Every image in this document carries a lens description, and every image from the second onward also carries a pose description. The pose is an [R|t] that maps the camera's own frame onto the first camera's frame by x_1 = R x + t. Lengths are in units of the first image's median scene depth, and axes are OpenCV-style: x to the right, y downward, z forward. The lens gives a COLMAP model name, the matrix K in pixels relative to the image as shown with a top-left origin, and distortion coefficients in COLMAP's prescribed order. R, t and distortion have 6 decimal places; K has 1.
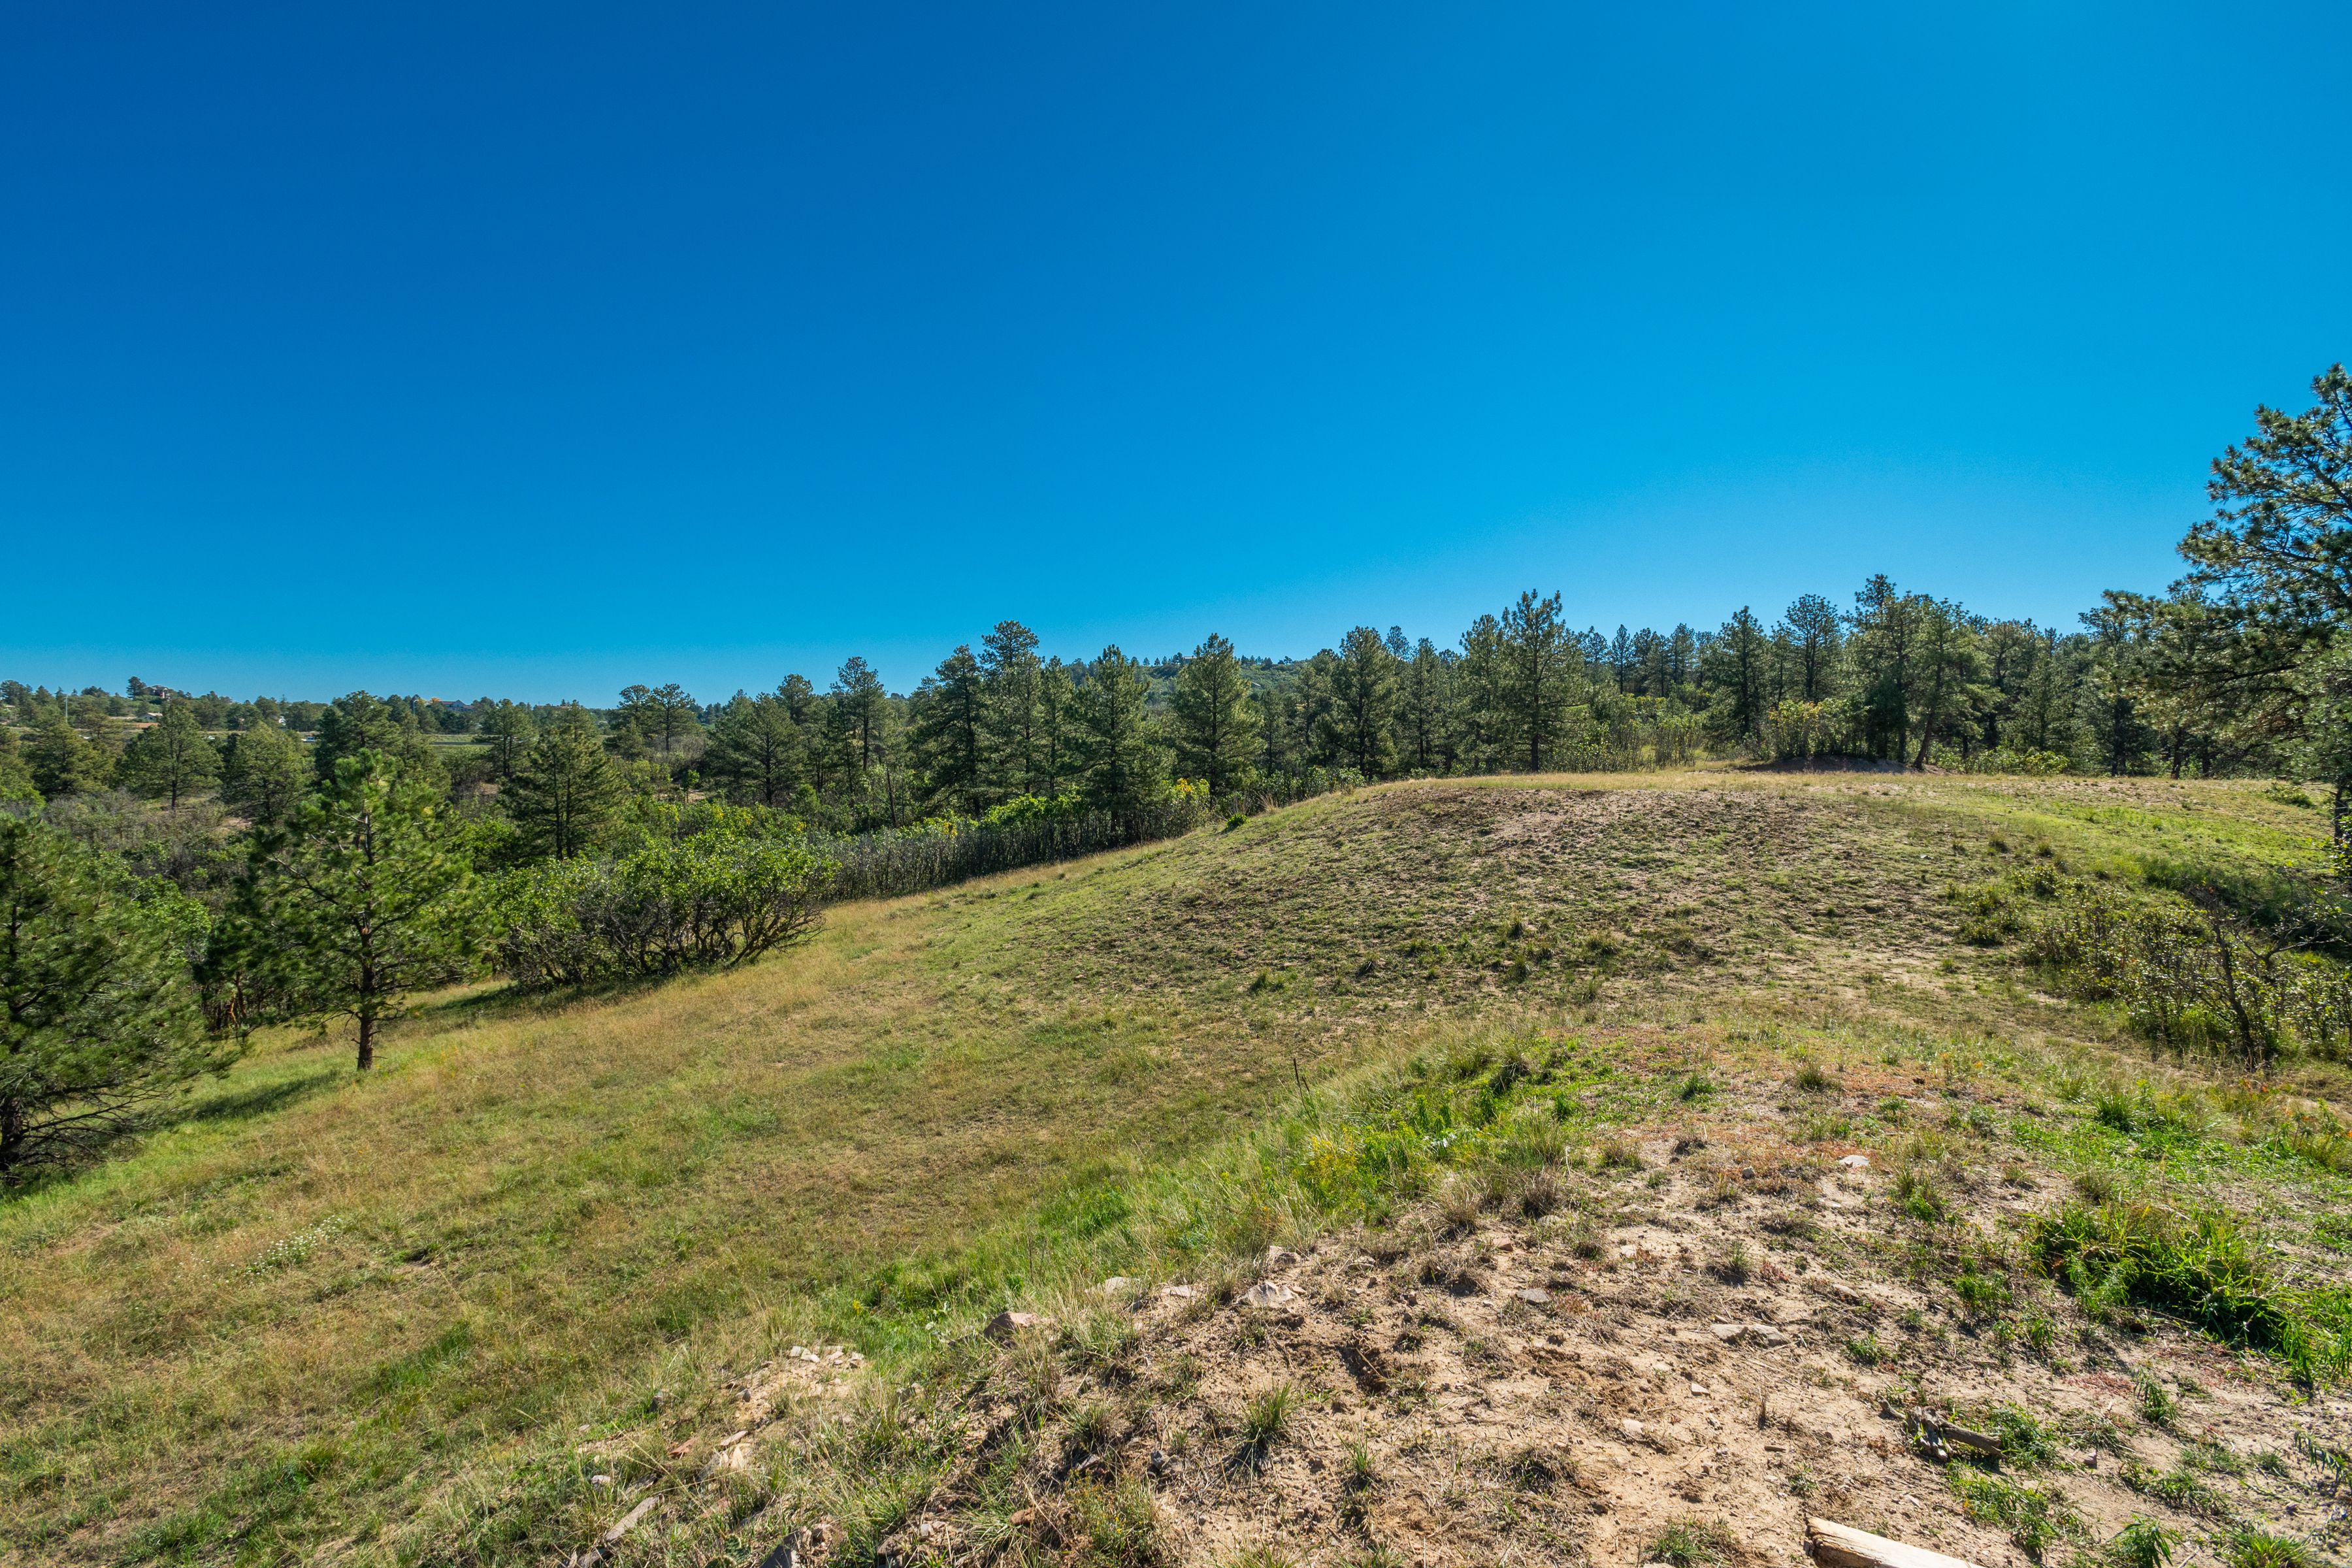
lens RADIAL K [[1096.0, 0, 1179.4], [0, 1096.0, 781.7], [0, 0, 1]] dist [-0.007339, 0.000010]
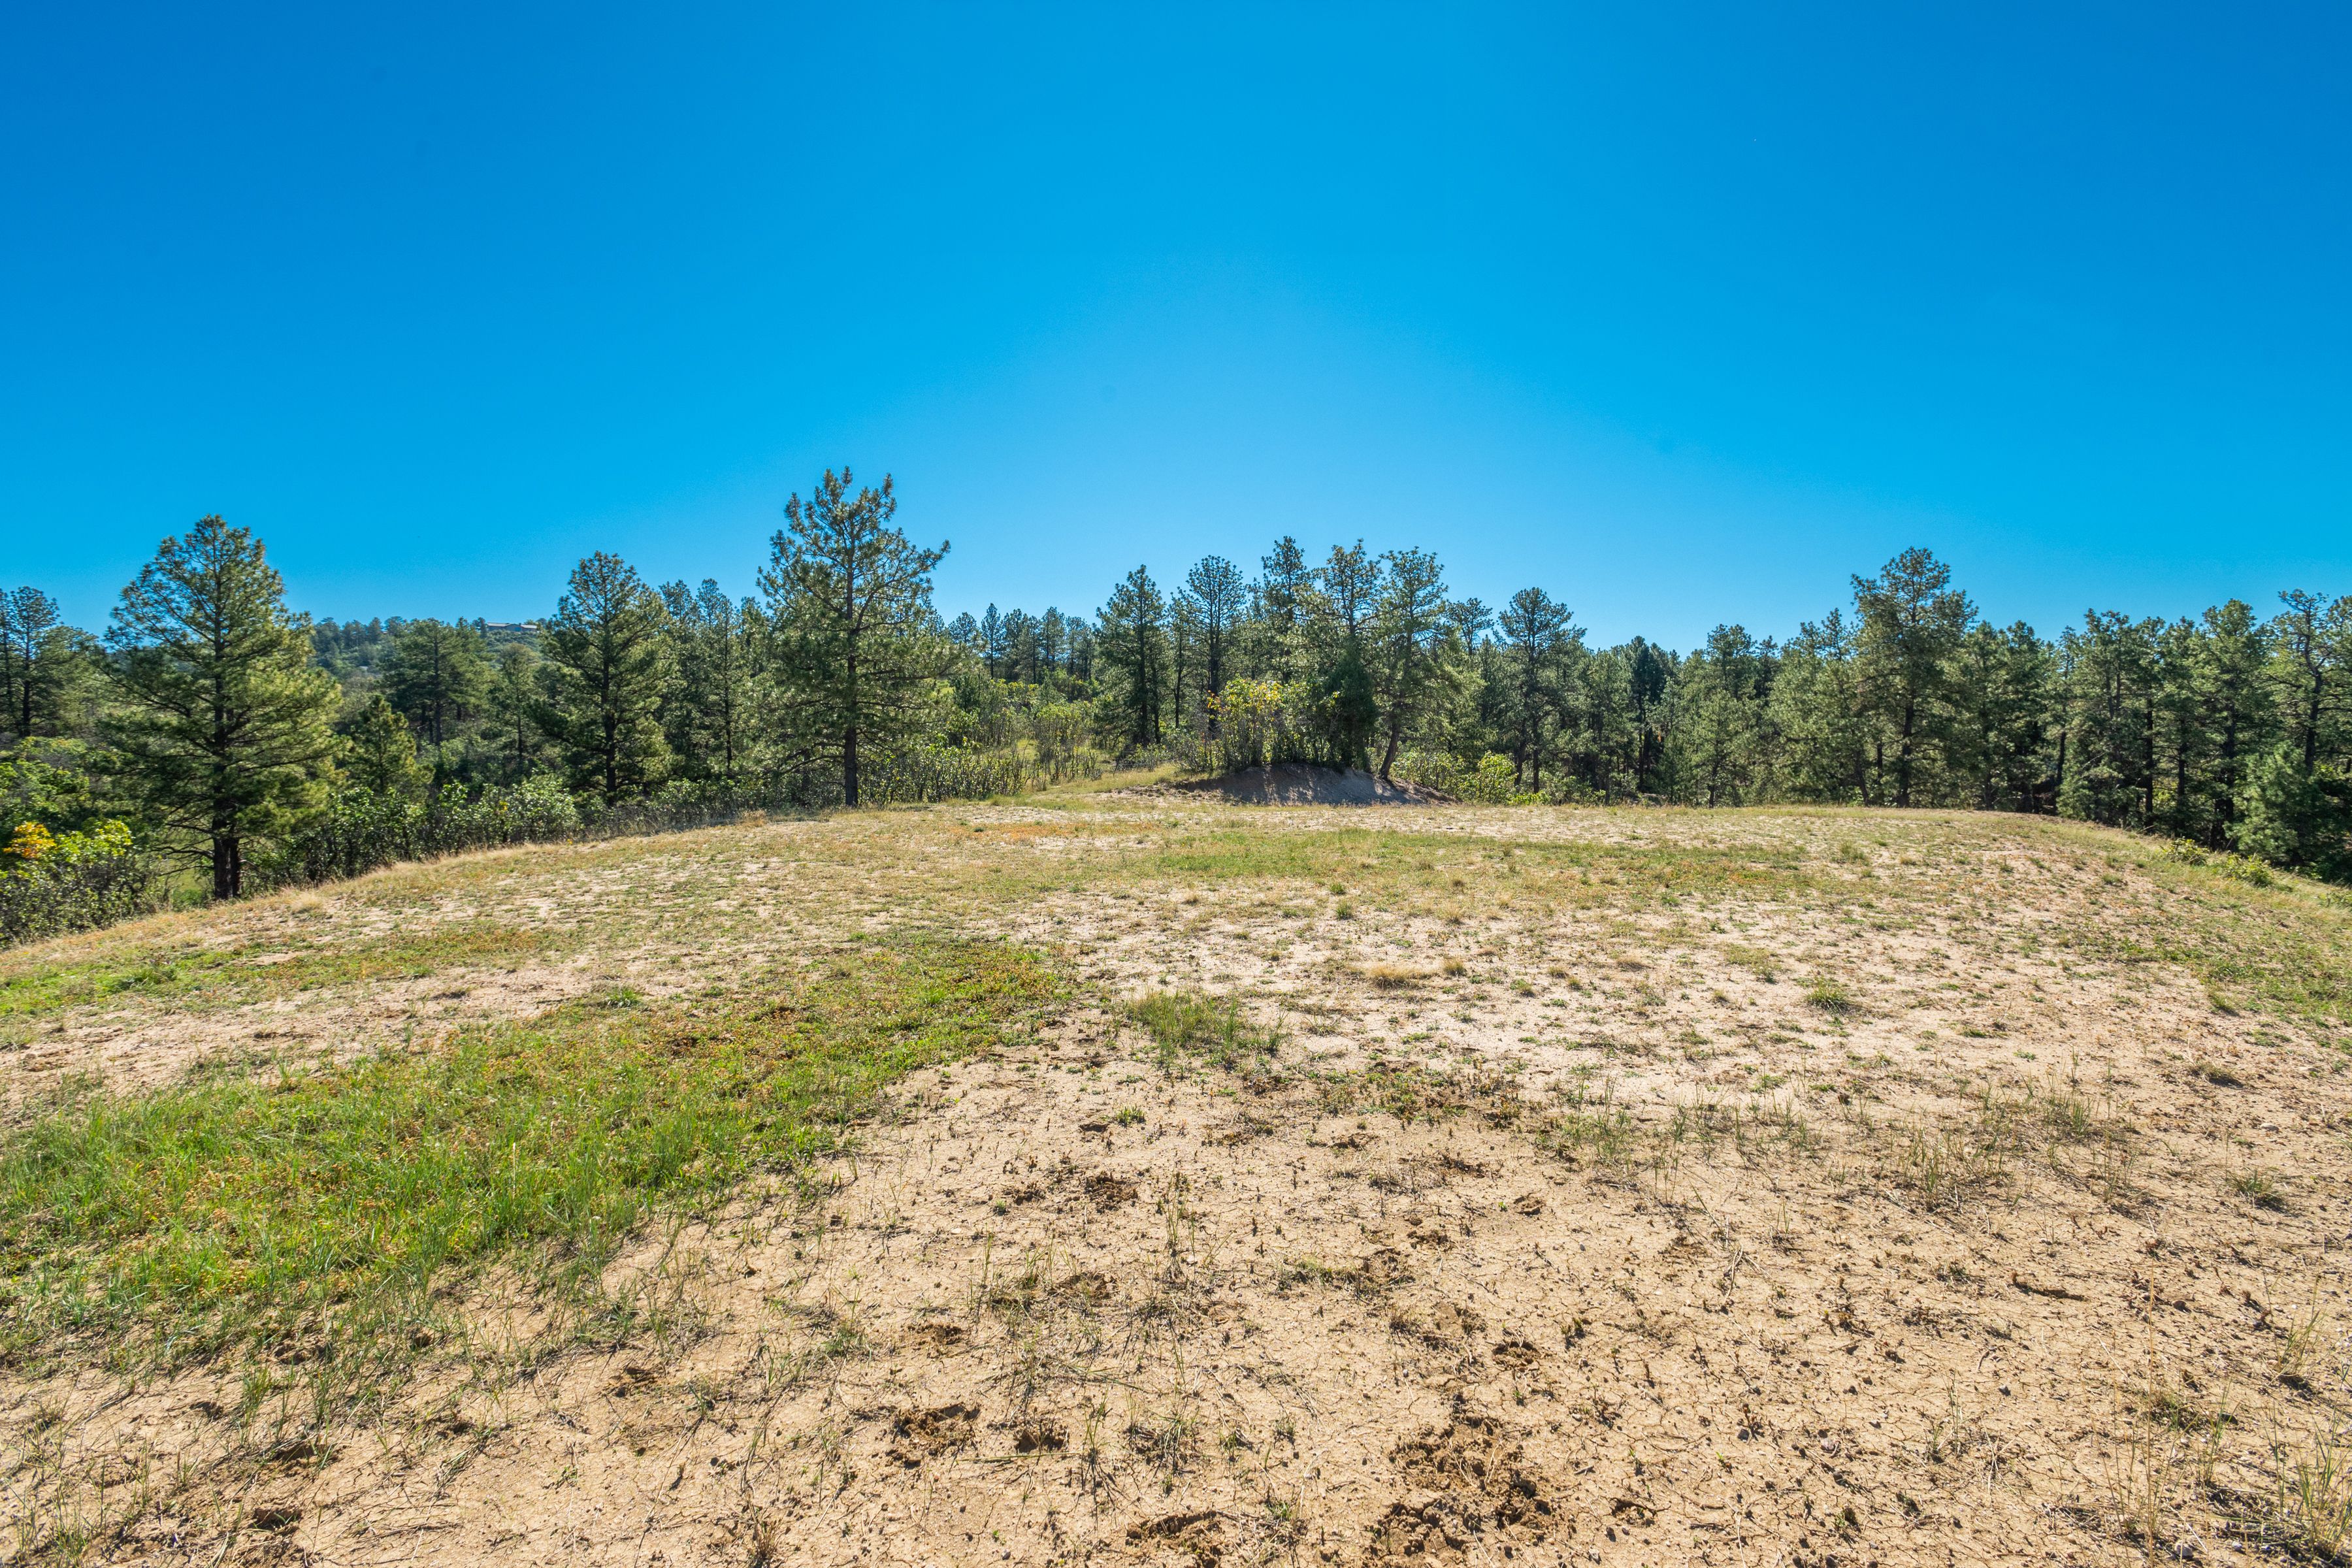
lens RADIAL K [[1096.0, 0, 1181.8], [0, 1096.0, 764.7], [0, 0, 1]] dist [-0.007339, 0.000010]
pose [[0.849601, -0.008401, 0.527359, 0.114472], [0.010399, 0.999946, -0.000823, -0.015037], [-0.527323, 0.006183, 0.849642, 0.288276]]
